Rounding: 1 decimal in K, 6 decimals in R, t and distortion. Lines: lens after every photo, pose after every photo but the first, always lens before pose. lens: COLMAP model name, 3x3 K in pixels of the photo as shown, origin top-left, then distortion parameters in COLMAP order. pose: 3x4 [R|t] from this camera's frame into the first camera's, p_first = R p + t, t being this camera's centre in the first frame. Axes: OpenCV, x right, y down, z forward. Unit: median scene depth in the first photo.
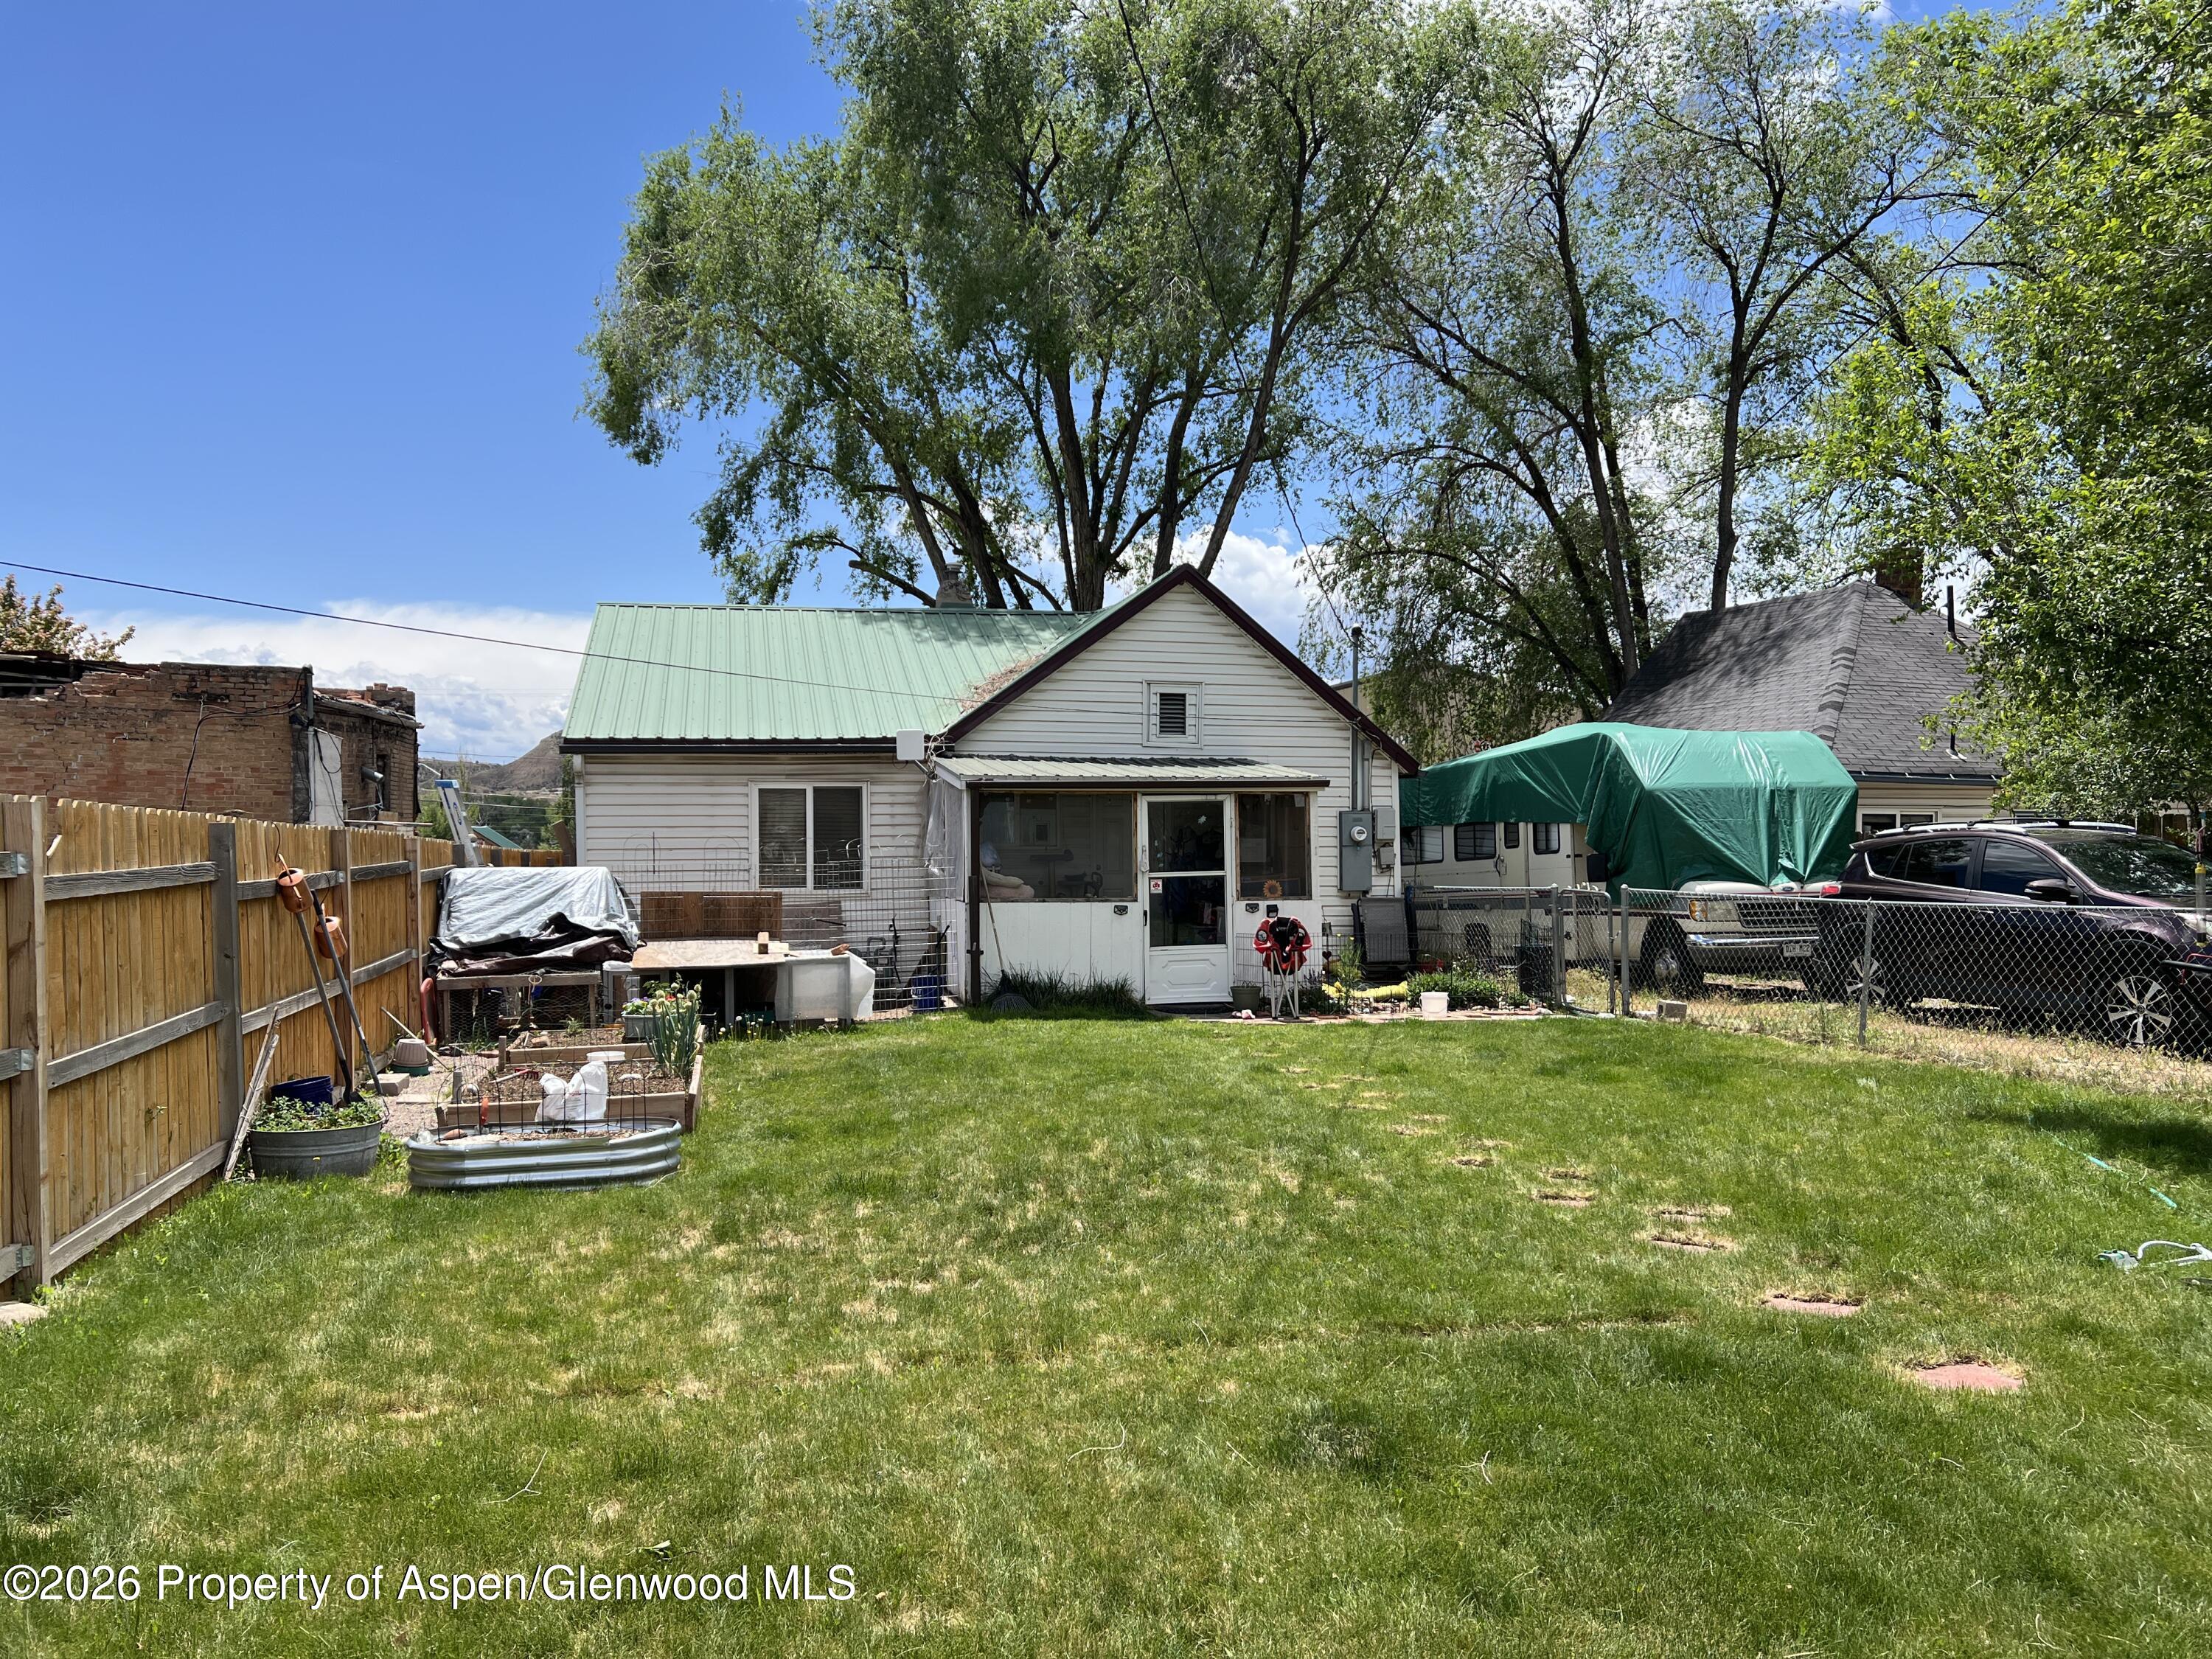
lens RADIAL K [[1652.8, 0, 1110.7], [0, 1652.8, 826.0], [0, 0, 1]] dist [0.038489, -0.038115]
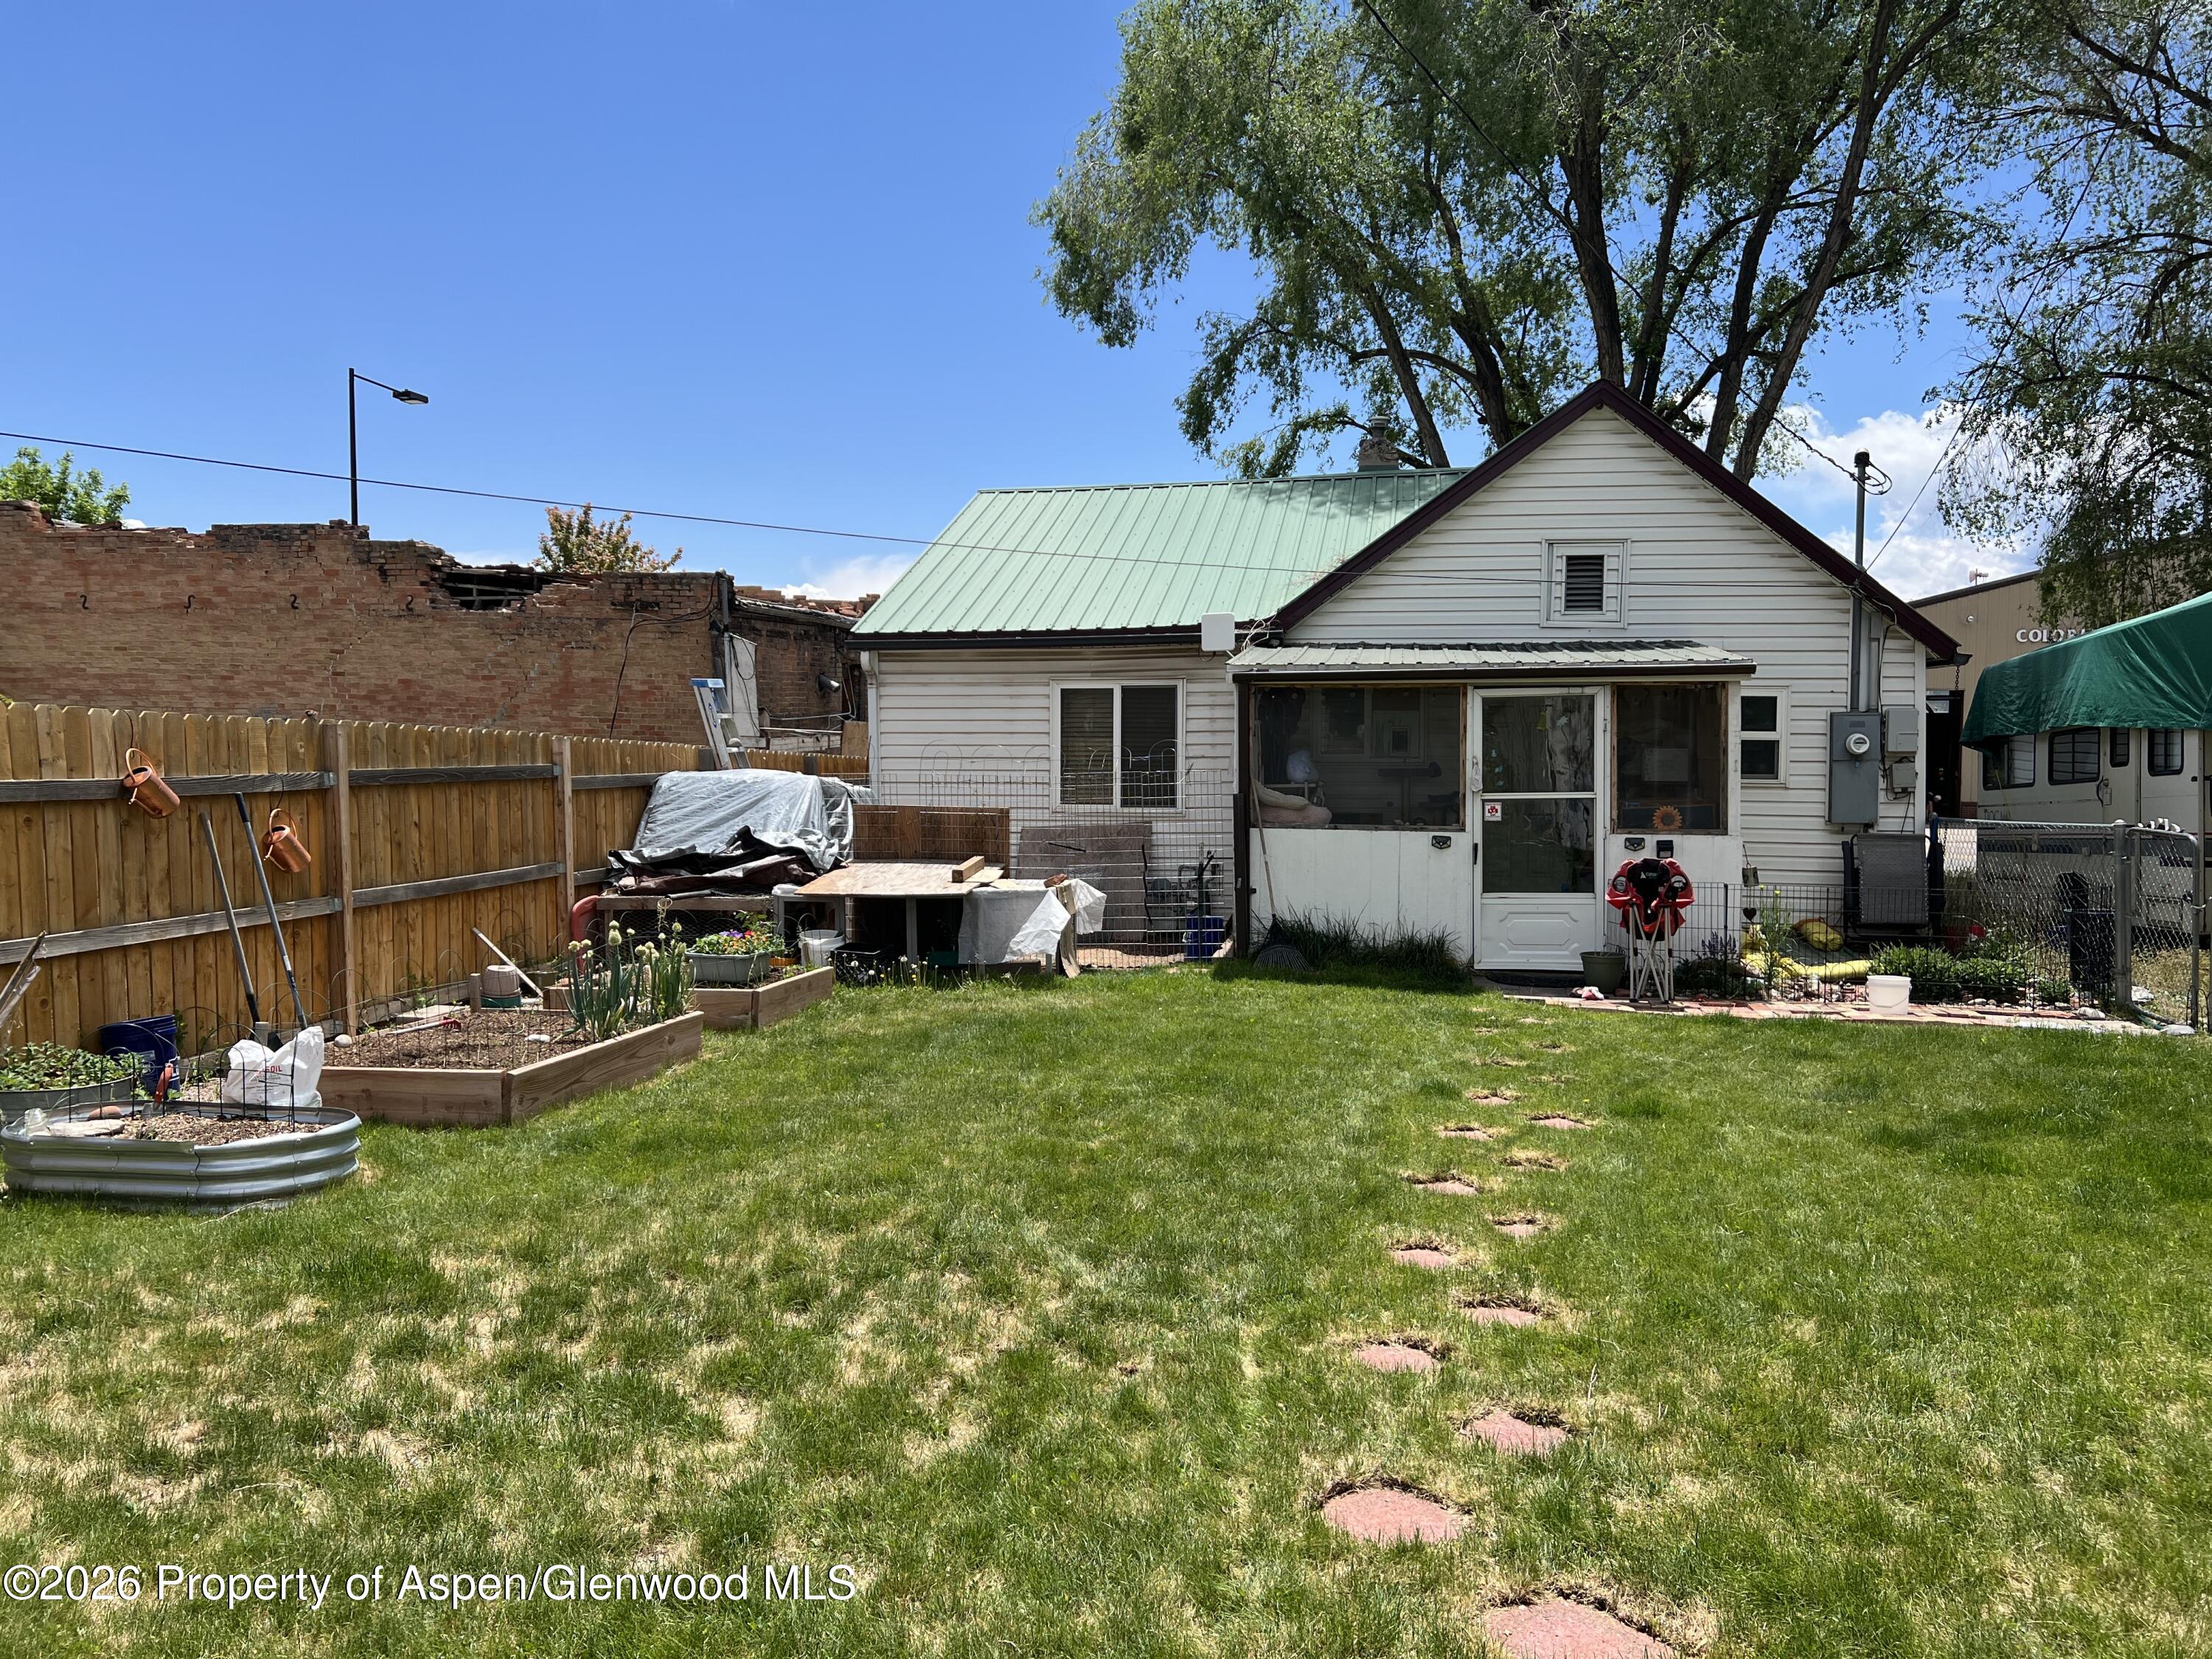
lens RADIAL K [[1652.8, 0, 1096.9], [0, 1652.8, 838.7], [0, 0, 1]] dist [0.038489, -0.038115]
pose [[0.915910, 0.027362, -0.400449, 0.147845], [-0.004638, 0.998329, 0.057605, 0.006057], [0.401356, -0.050904, 0.914506, 0.222357]]
